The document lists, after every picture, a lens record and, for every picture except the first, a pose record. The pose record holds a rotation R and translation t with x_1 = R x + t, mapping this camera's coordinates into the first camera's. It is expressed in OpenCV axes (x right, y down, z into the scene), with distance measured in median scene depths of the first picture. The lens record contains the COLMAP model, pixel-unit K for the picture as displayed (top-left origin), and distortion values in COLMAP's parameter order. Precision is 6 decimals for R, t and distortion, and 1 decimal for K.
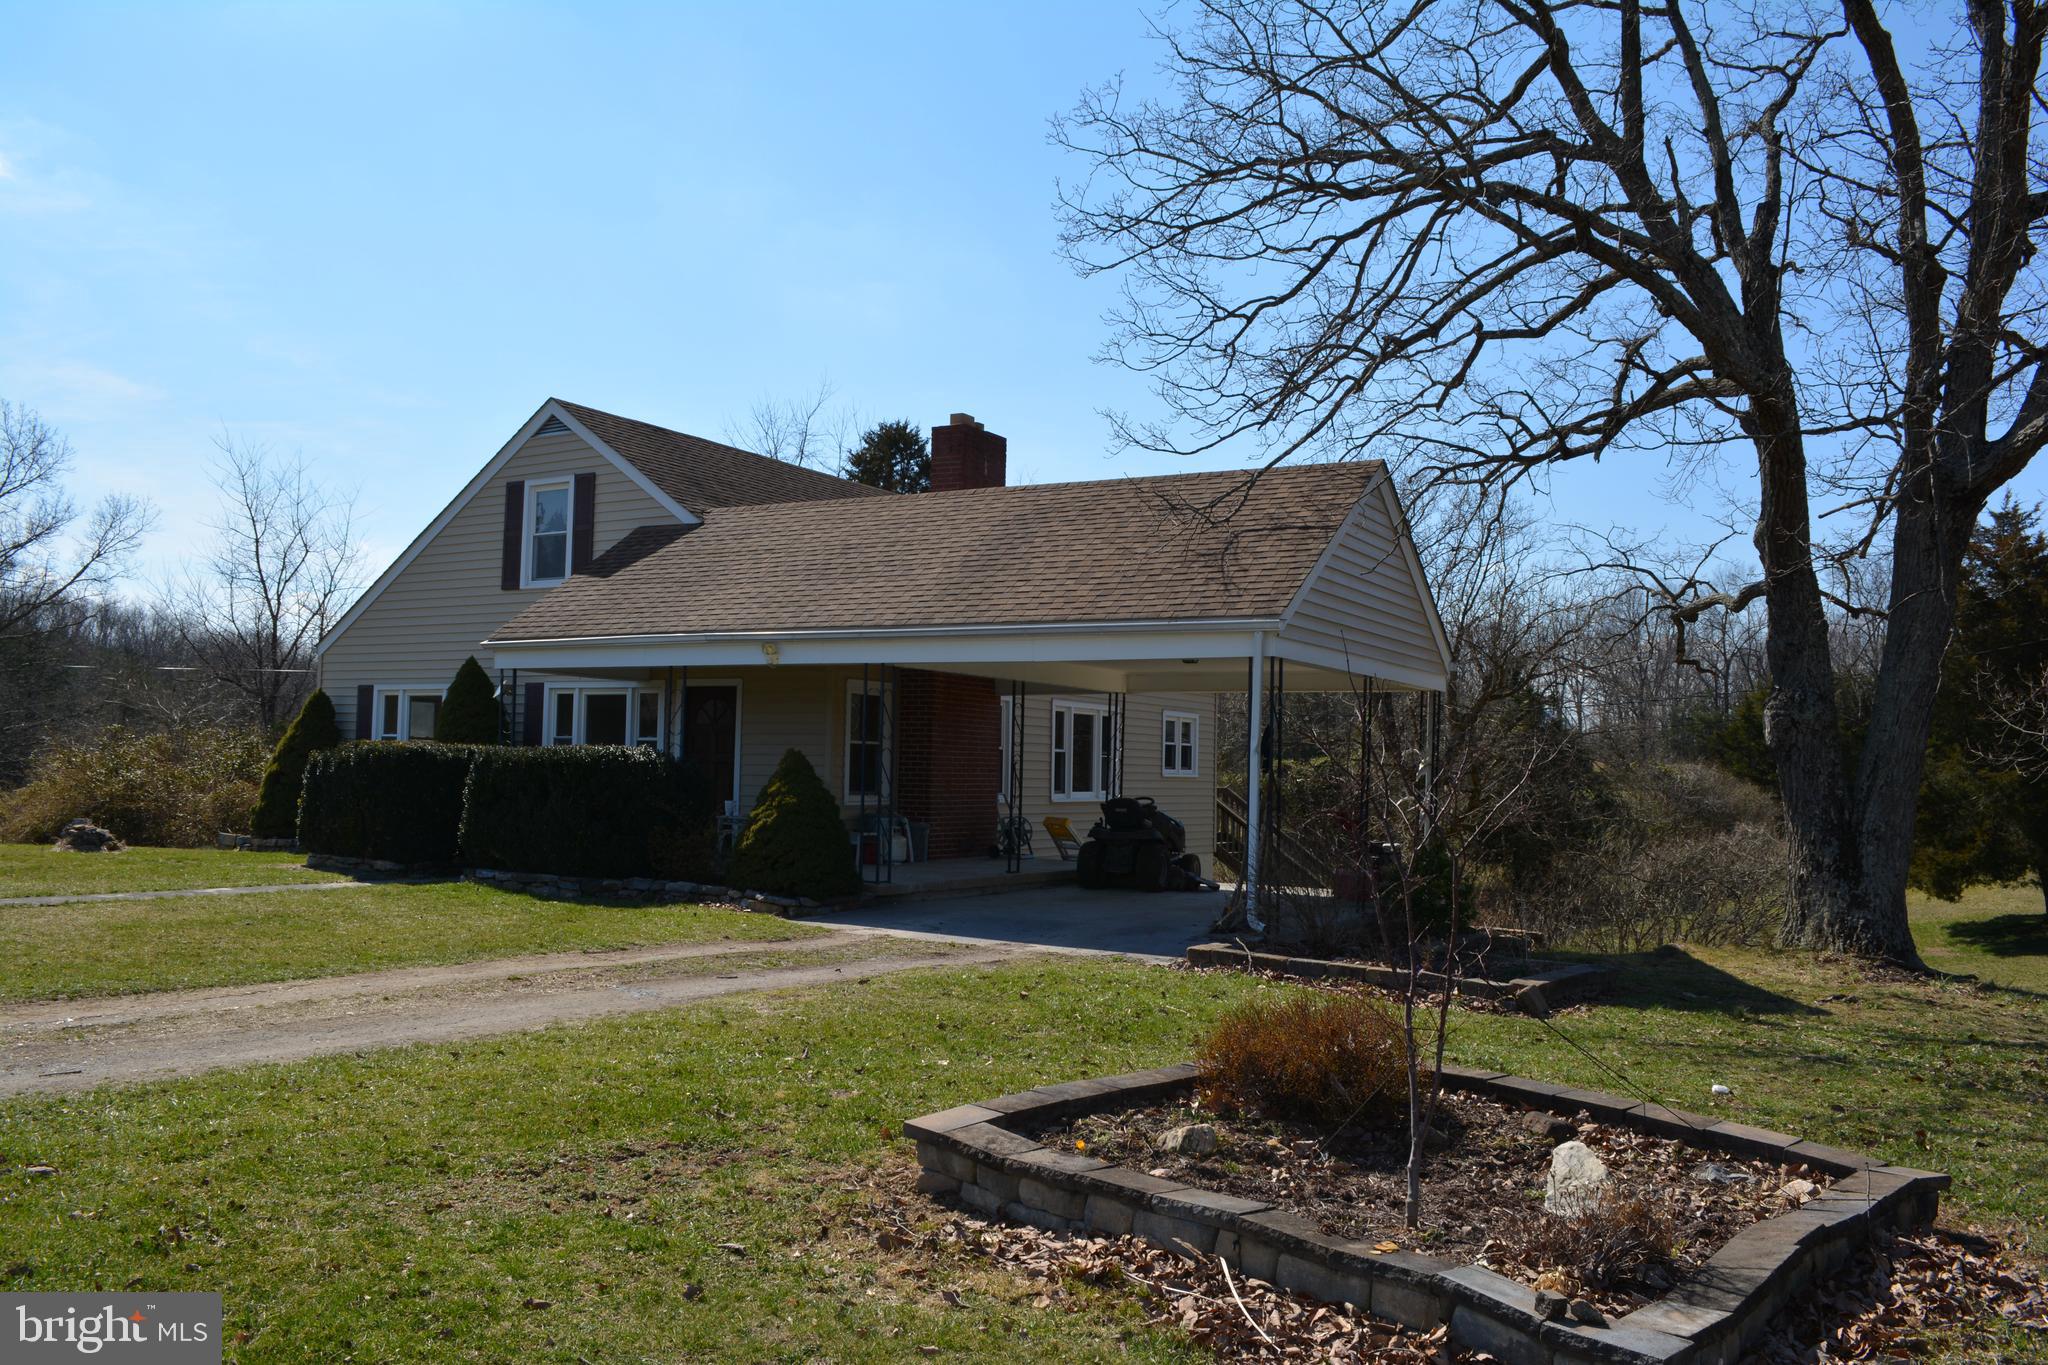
lens RADIAL K [[1632.9, 0, 1023.3], [0, 1632.9, 697.5], [0, 0, 1]] dist [-0.085162, 0.011701]
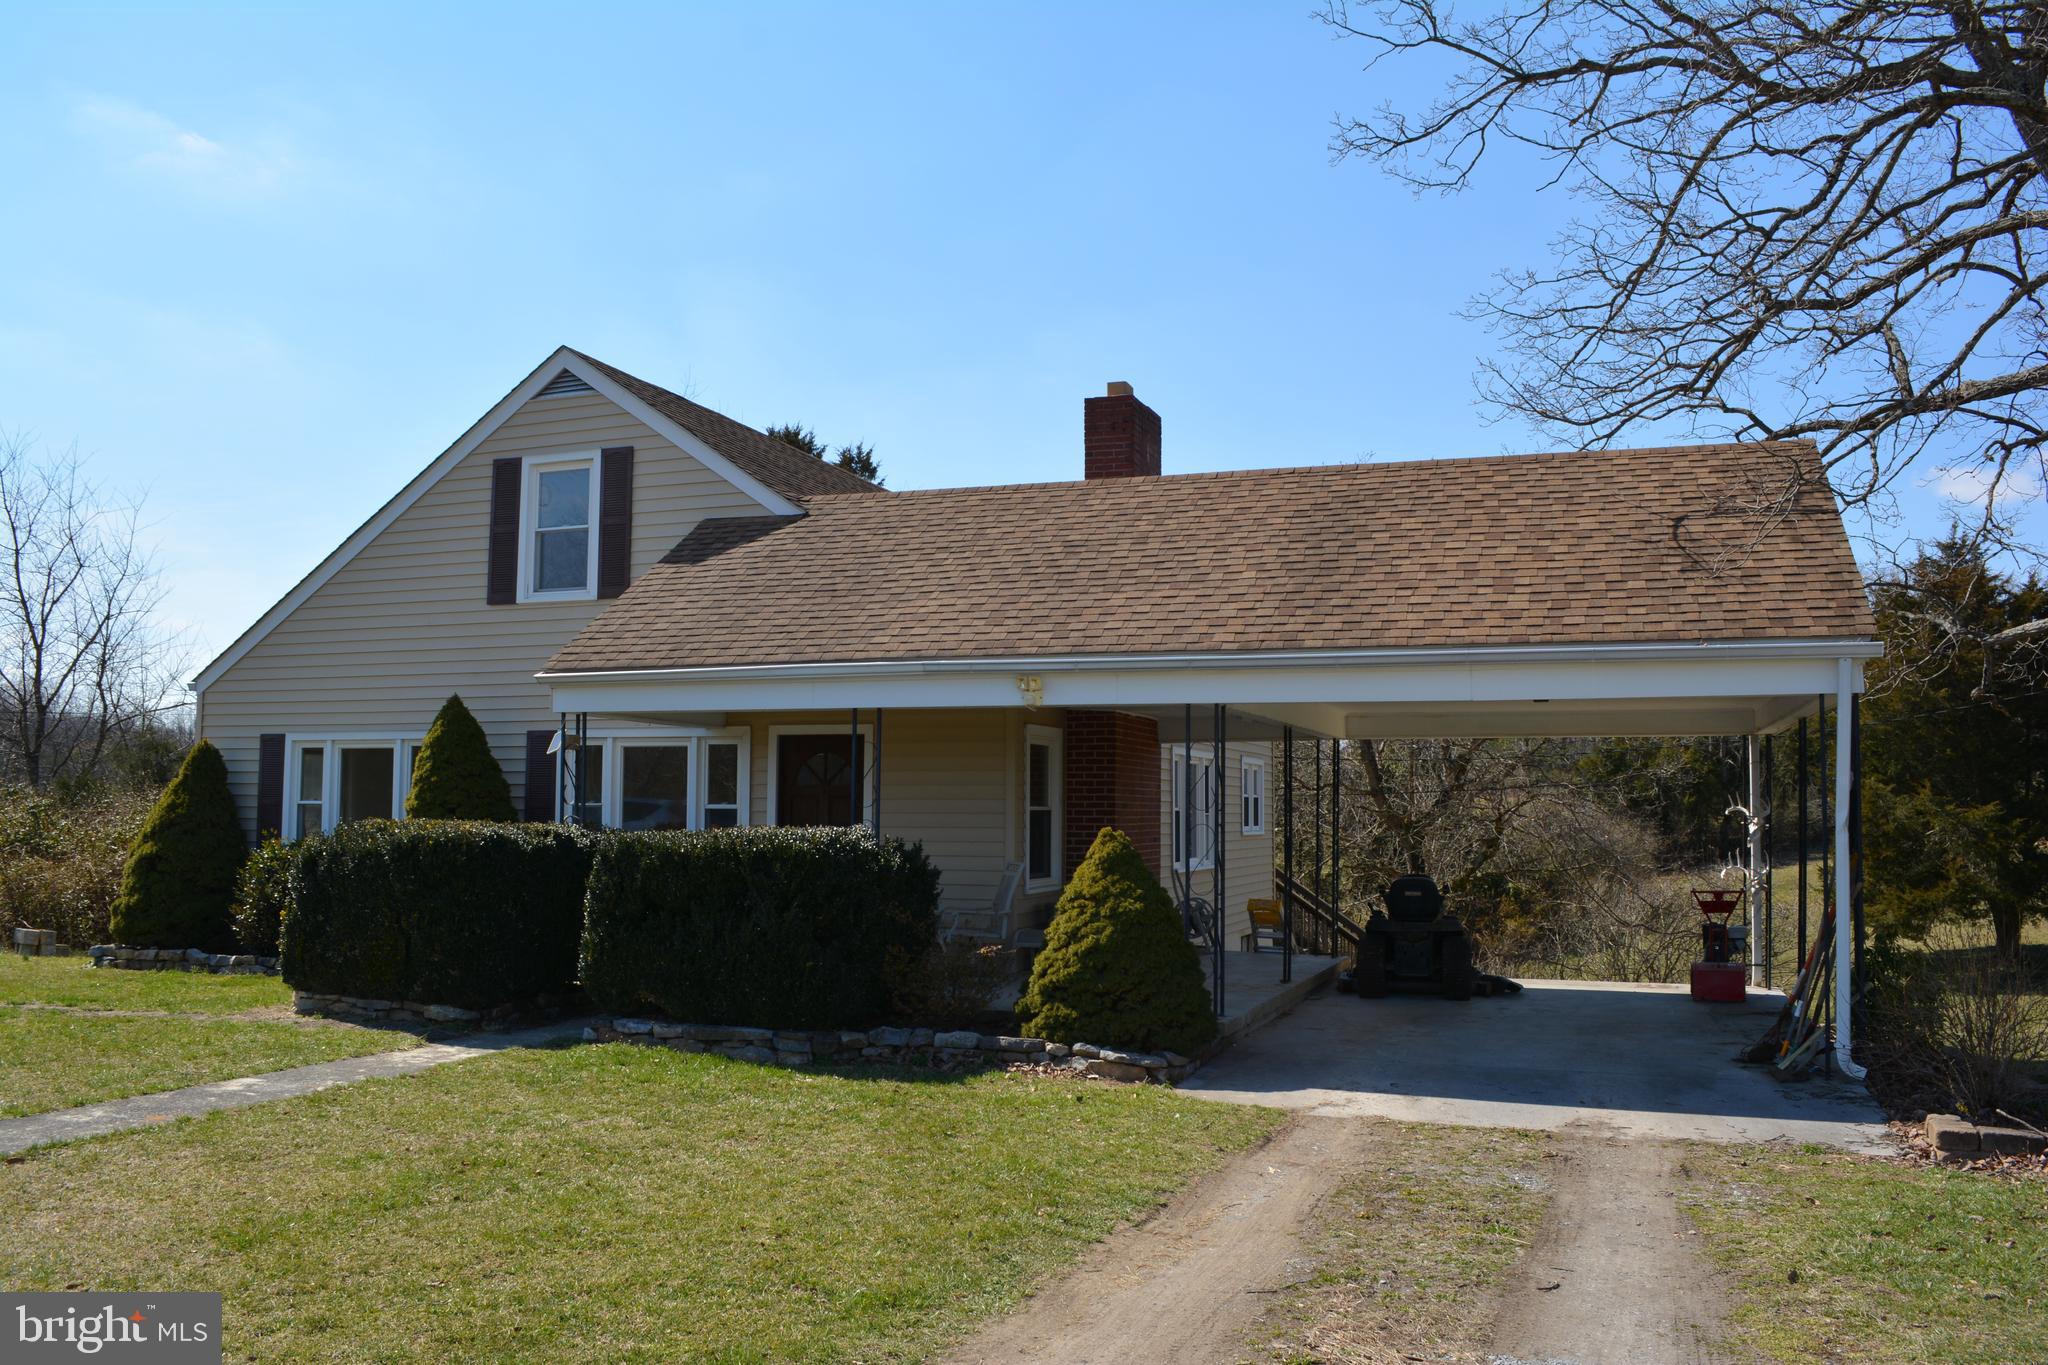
lens RADIAL K [[1632.9, 0, 1024.1], [0, 1632.9, 697.2], [0, 0, 1]] dist [-0.085162, 0.011701]
pose [[0.985102, -0.002957, 0.171948, -0.212686], [0.006835, 0.999735, -0.021963, -0.006614], [-0.171837, 0.022811, 0.984861, 0.237927]]
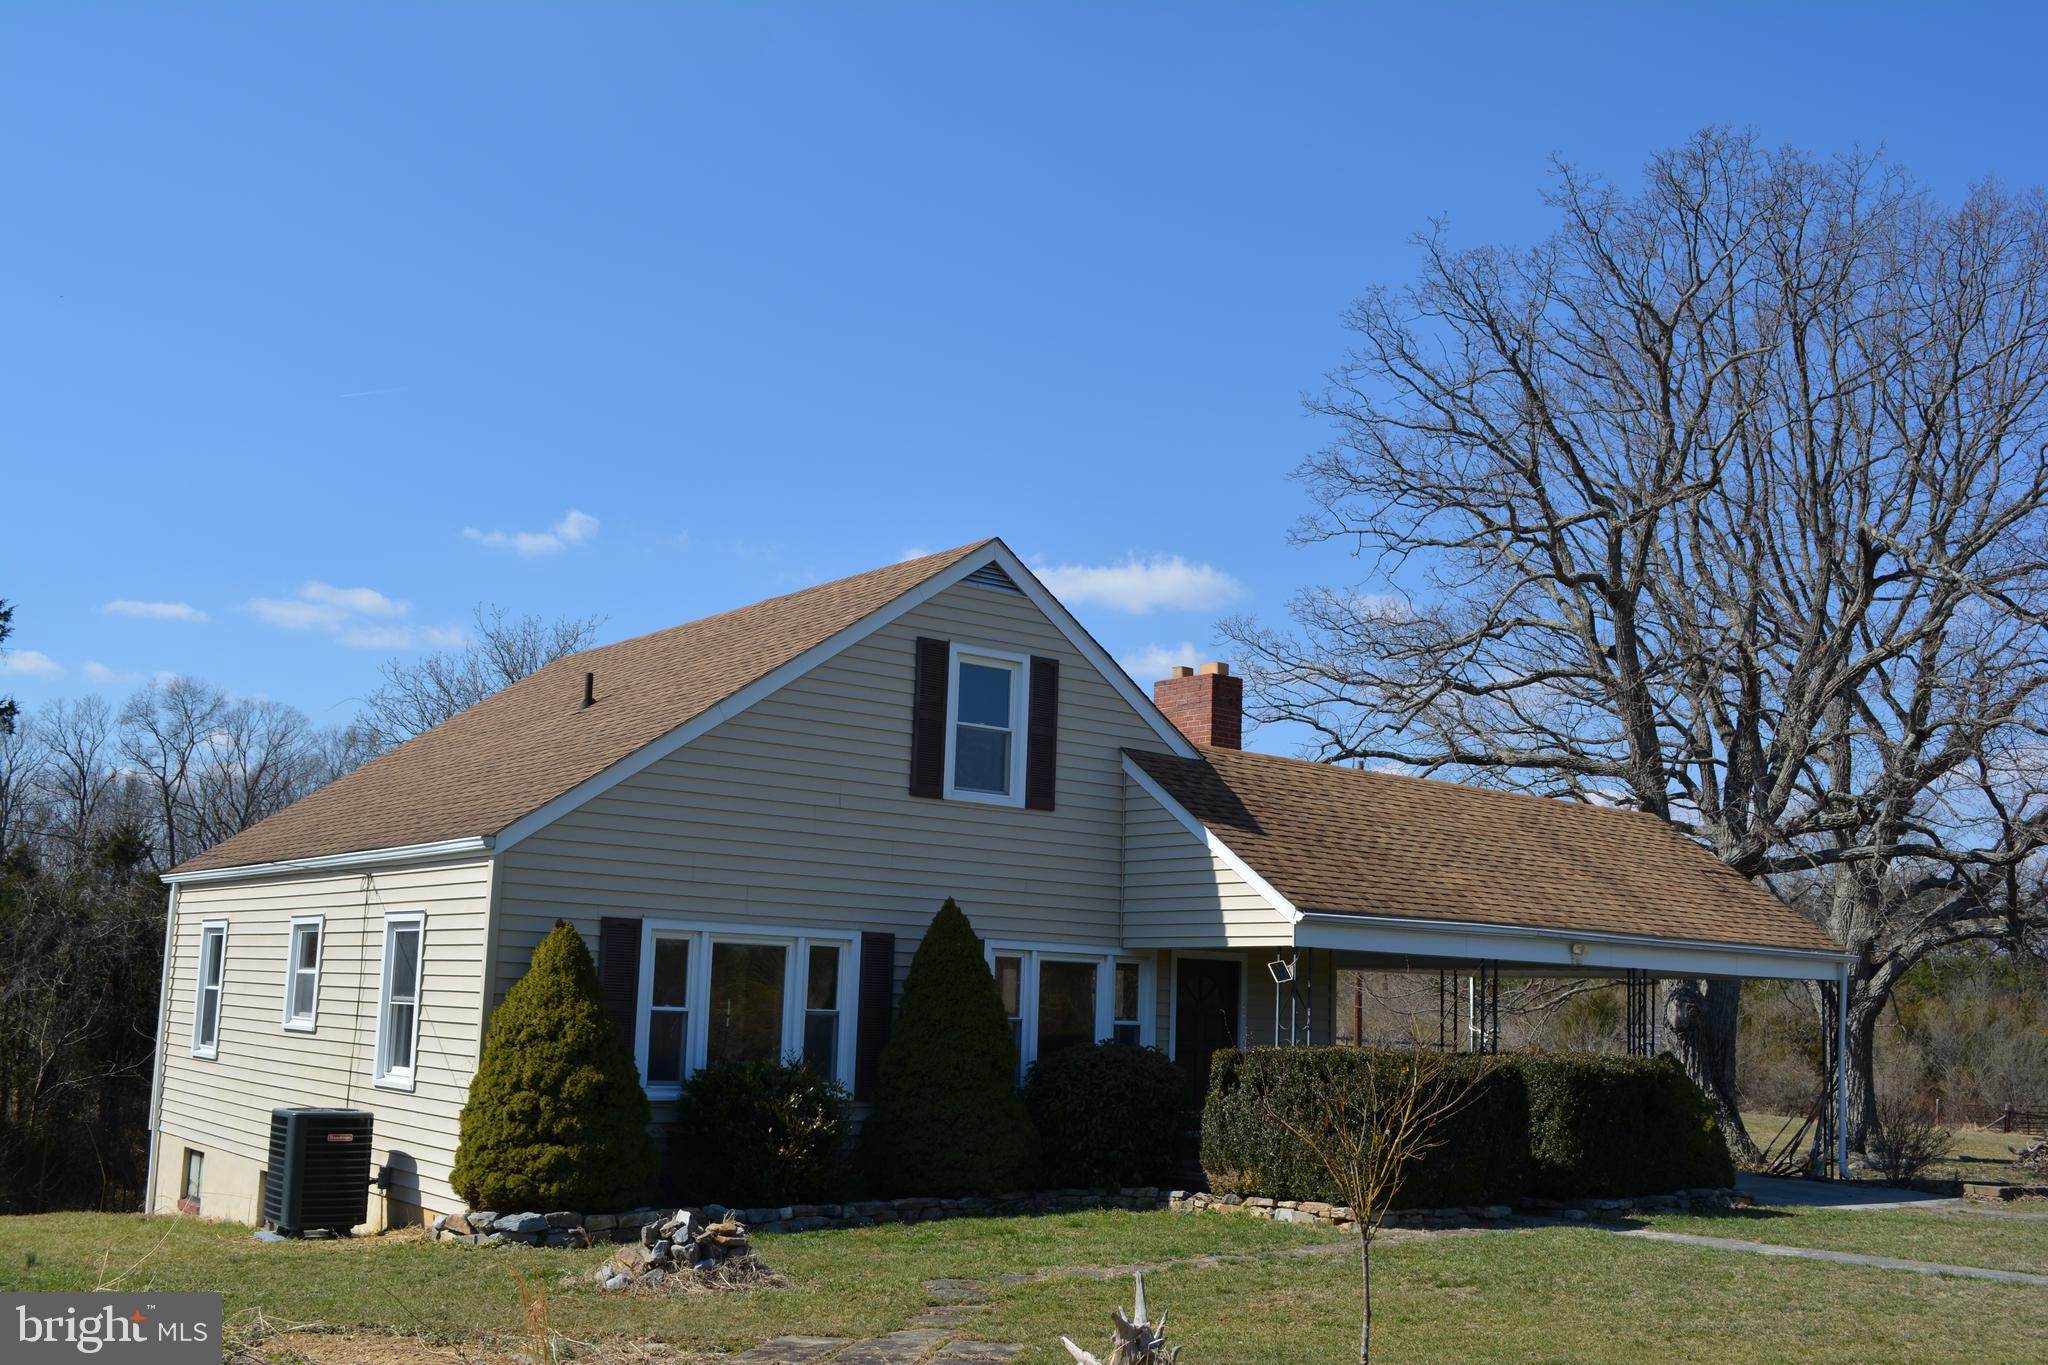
lens RADIAL K [[1963.3, 0, 1027.4], [0, 1963.3, 678.8], [0, 0, 1]] dist [-0.082057, 0.000000]
pose [[0.358089, 0.140660, 0.923031, -1.085714], [-0.068978, 0.989871, -0.124085, -0.016933], [-0.931136, -0.019236, 0.364165, 0.672646]]
